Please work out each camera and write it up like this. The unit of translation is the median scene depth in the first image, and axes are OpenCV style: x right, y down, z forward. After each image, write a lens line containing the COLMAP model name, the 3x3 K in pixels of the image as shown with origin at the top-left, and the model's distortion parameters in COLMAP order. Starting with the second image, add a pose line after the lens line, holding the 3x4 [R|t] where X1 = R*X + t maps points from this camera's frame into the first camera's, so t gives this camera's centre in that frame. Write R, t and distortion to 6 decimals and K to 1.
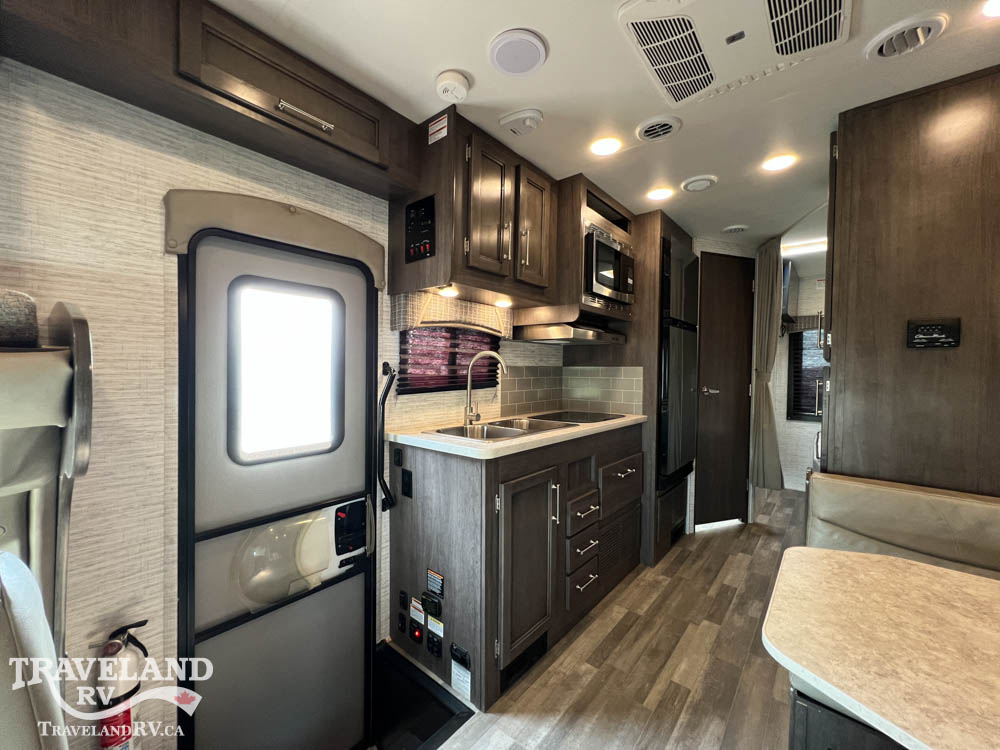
lens RADIAL K [[398.7, 0, 497.9], [0, 398.7, 373.4], [0, 0, 1]] dist [-0.001549, 0.000667]
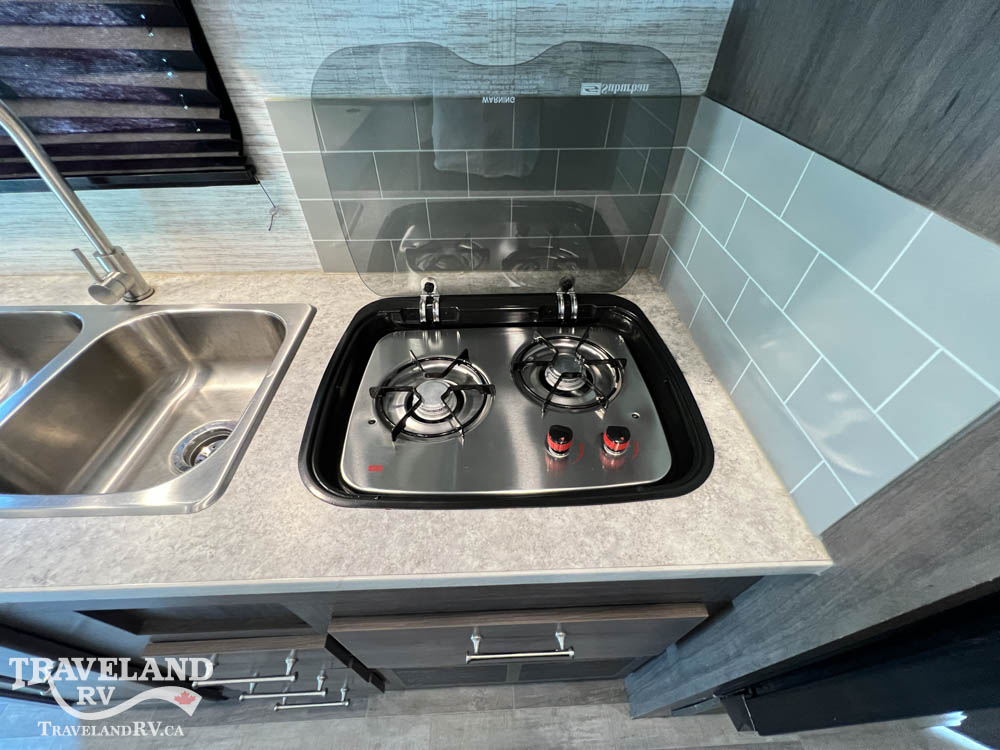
lens RADIAL K [[398.7, 0, 498.1], [0, 398.7, 373.5], [0, 0, 1]] dist [-0.001549, 0.000667]
pose [[0.679562, 0.513199, -0.524234, 0.476970], [-0.007551, 0.719443, 0.694510, -0.099665], [0.733579, -0.468004, 0.492781, 1.252090]]
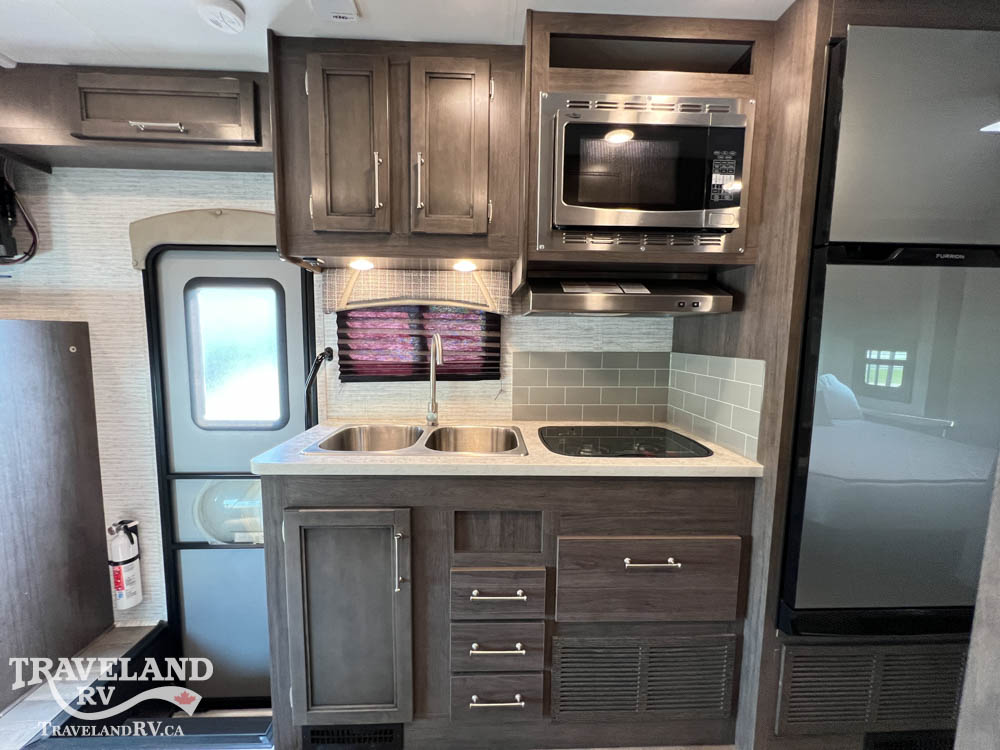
lens RADIAL K [[398.7, 0, 498.5], [0, 398.7, 373.4], [0, 0, 1]] dist [-0.001549, 0.000667]
pose [[0.674475, 0.070504, -0.734923, 0.735694], [-0.013705, 0.996454, 0.083016, -0.053411], [0.738170, -0.045920, 0.673050, 0.679027]]
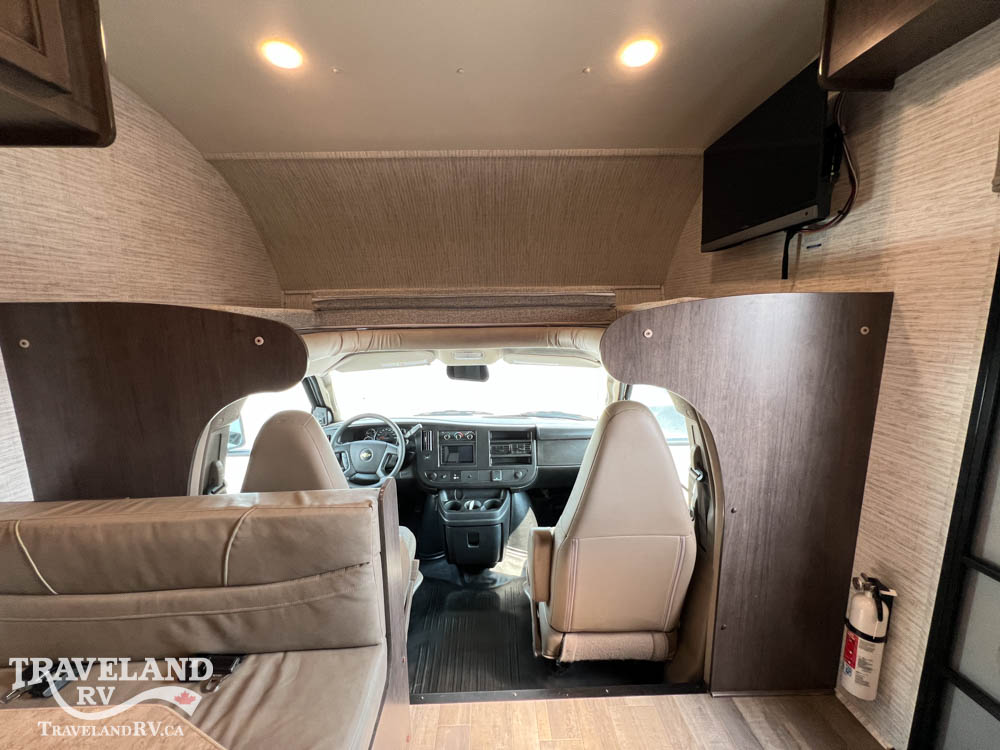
lens RADIAL K [[398.7, 0, 498.6], [0, 398.7, 374.2], [0, 0, 1]] dist [-0.001549, 0.000667]
pose [[-0.749154, 0.095572, -0.655465, 0.307528], [-0.010771, 0.987648, 0.156319, -0.044810], [0.662308, 0.124167, -0.738871, 0.673200]]
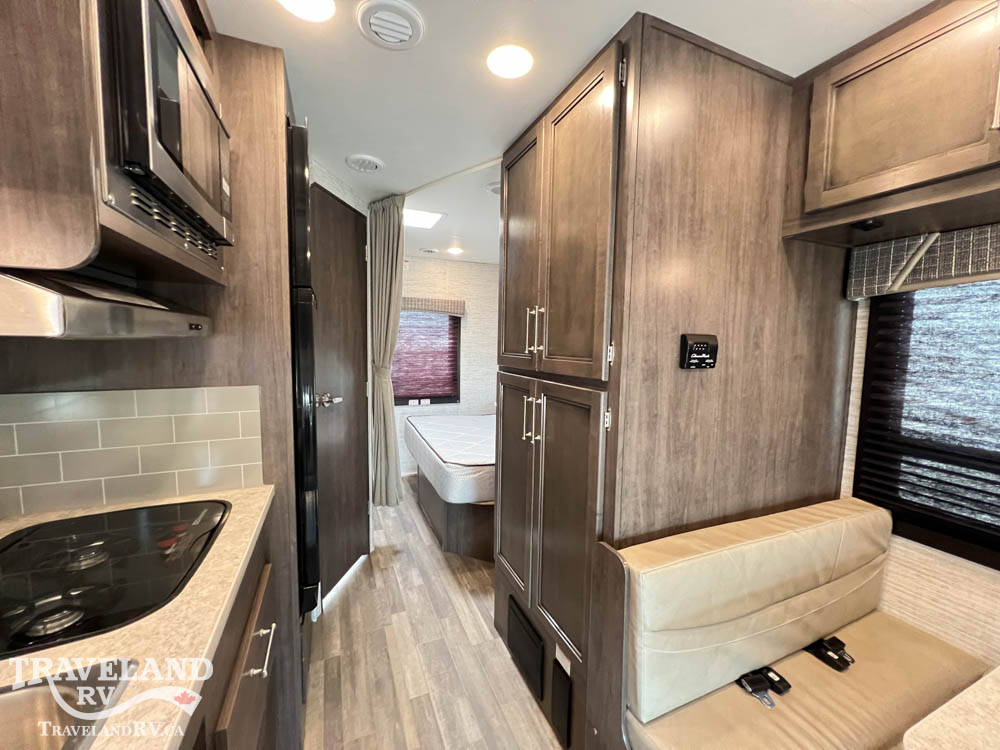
lens RADIAL K [[398.7, 0, 498.2], [0, 398.7, 373.2], [0, 0, 1]] dist [-0.001549, 0.000667]
pose [[0.450534, -0.081165, 0.889062, 0.108773], [0.004936, 0.996070, 0.088433, -0.105825], [-0.892745, -0.035453, 0.449165, 0.794411]]
